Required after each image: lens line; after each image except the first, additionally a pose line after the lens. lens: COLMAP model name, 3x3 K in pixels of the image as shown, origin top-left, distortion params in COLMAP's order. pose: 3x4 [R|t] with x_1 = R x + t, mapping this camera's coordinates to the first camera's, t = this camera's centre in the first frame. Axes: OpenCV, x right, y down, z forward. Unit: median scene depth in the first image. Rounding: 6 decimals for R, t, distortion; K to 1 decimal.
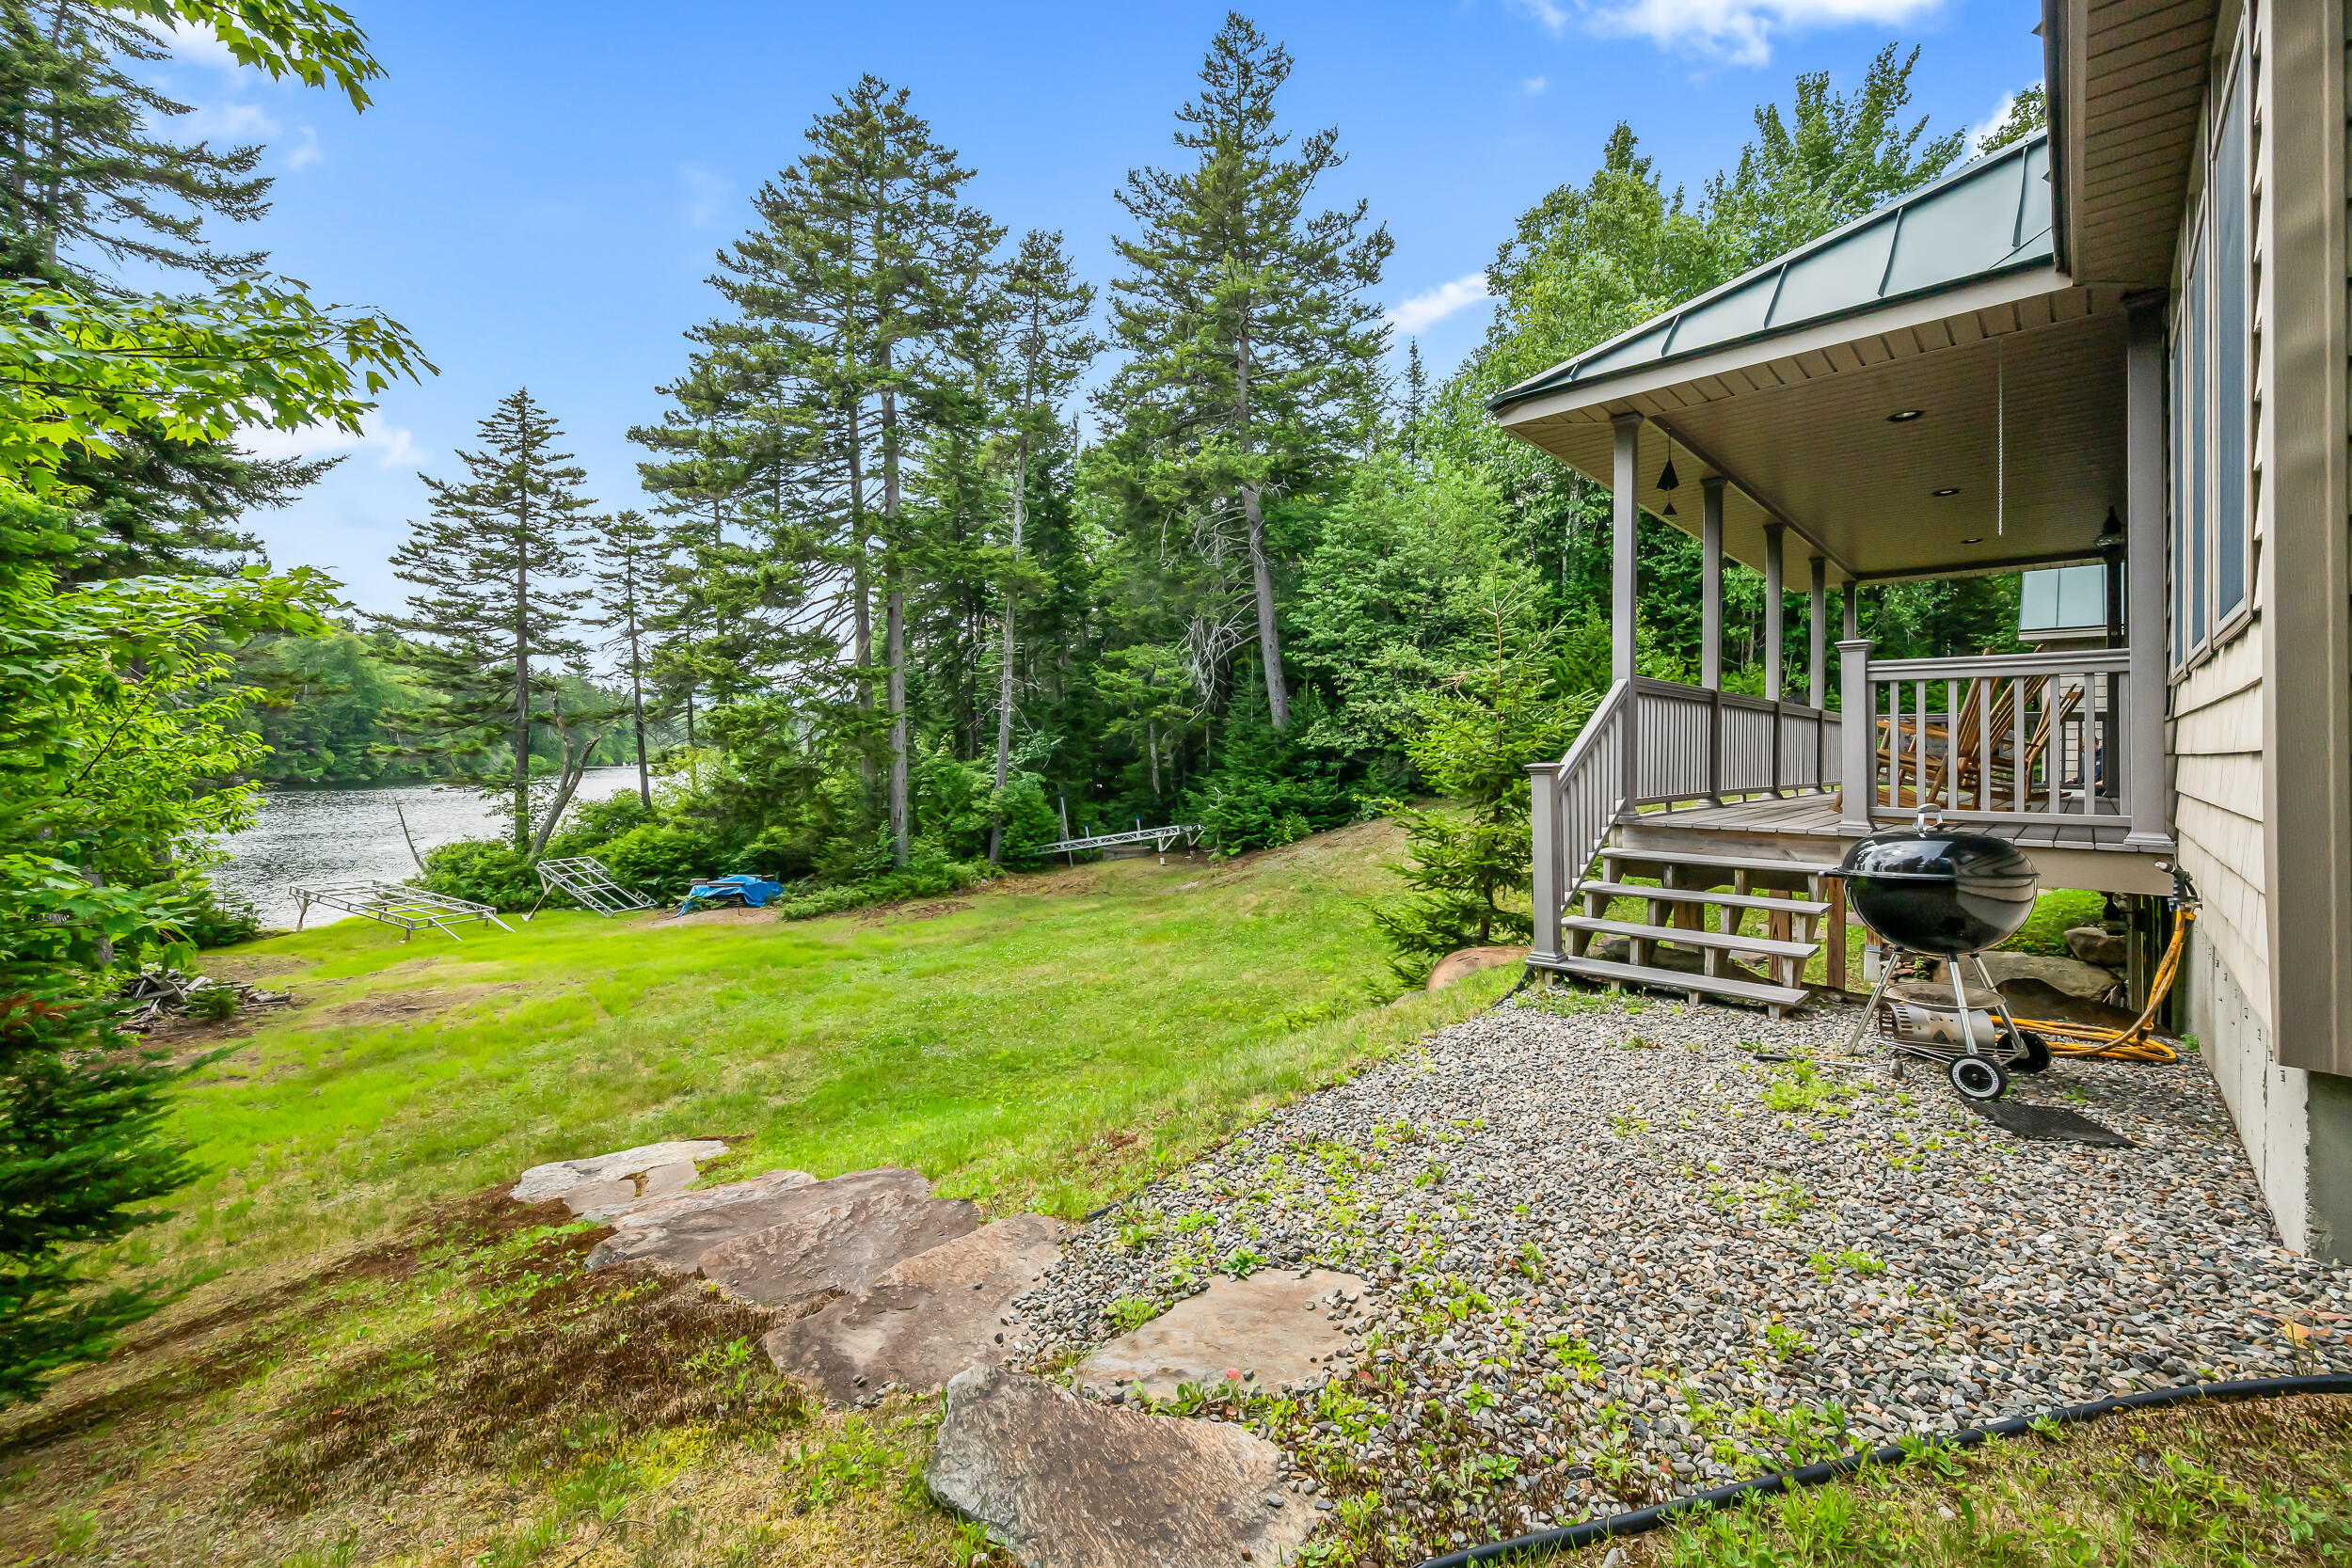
lens RADIAL K [[954.7, 0, 1180.7], [0, 954.7, 754.8], [0, 0, 1]] dist [0.000149, -0.000064]
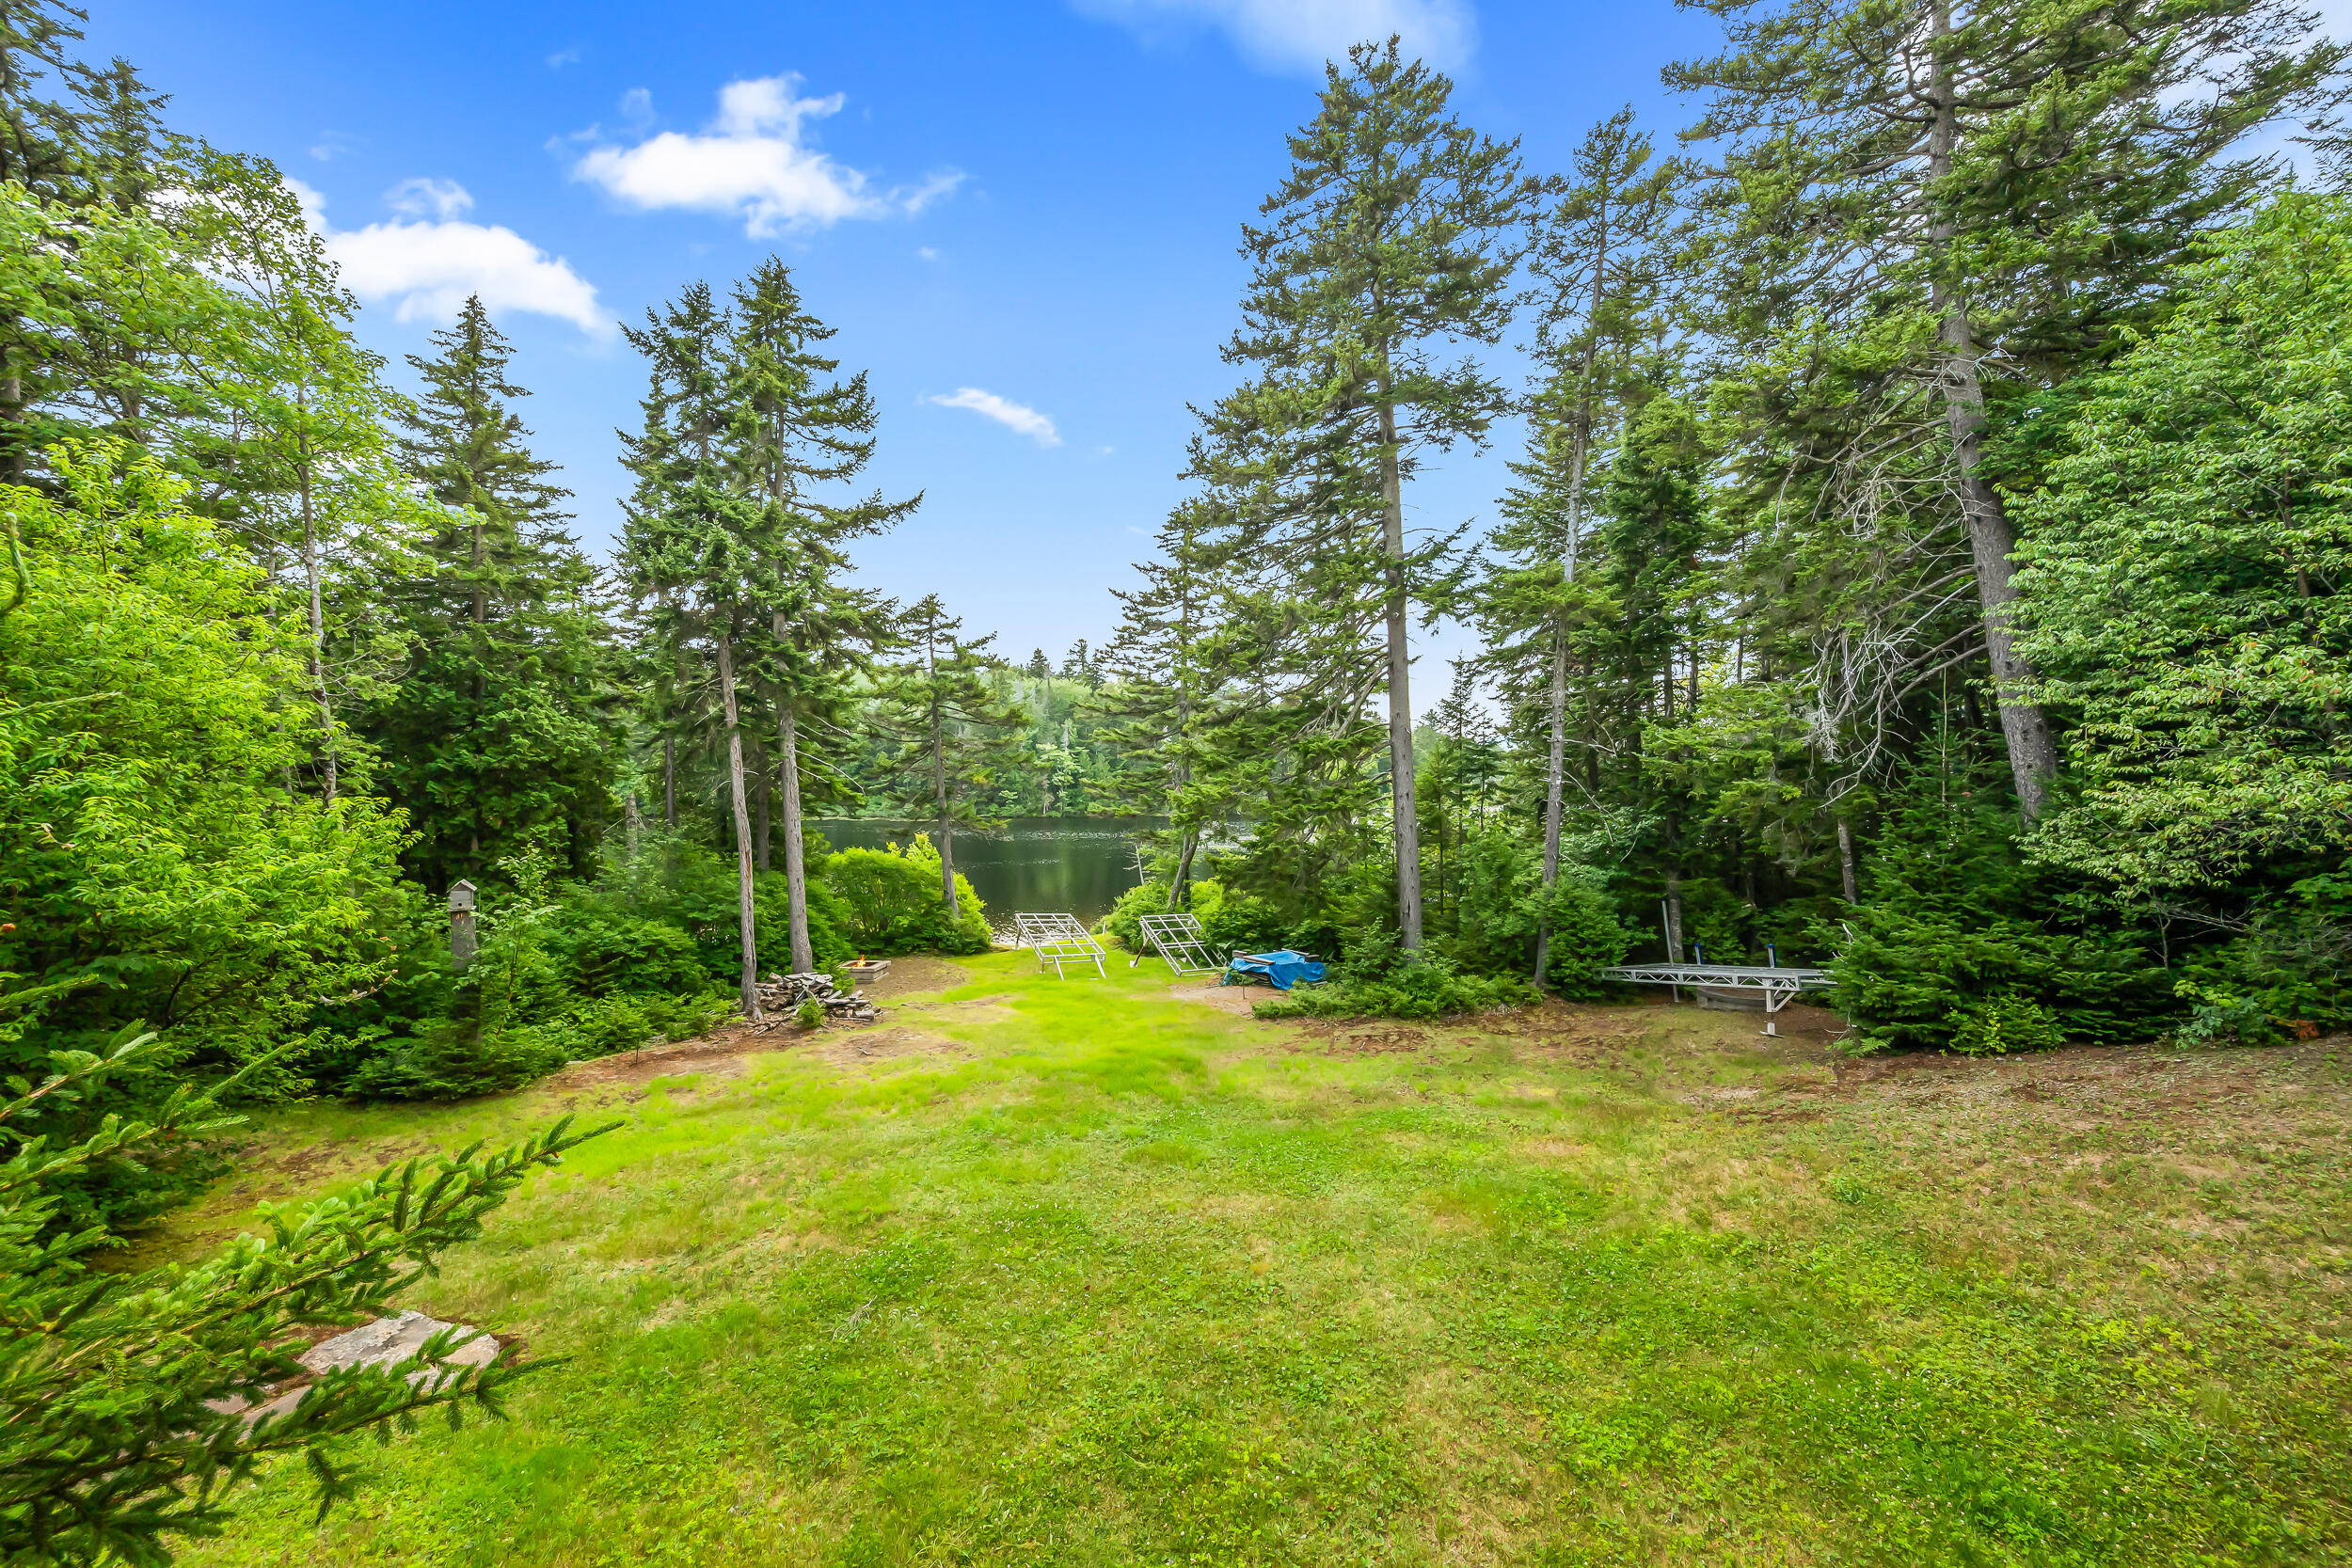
lens RADIAL K [[918.2, 0, 1181.8], [0, 918.2, 781.4], [0, 0, 1]] dist [0.000197, -0.000311]
pose [[0.656234, 0.001643, -0.754555, 0.183920], [-0.008320, 0.999953, -0.005058, -0.043702], [0.754511, 0.009597, 0.656217, 0.324680]]
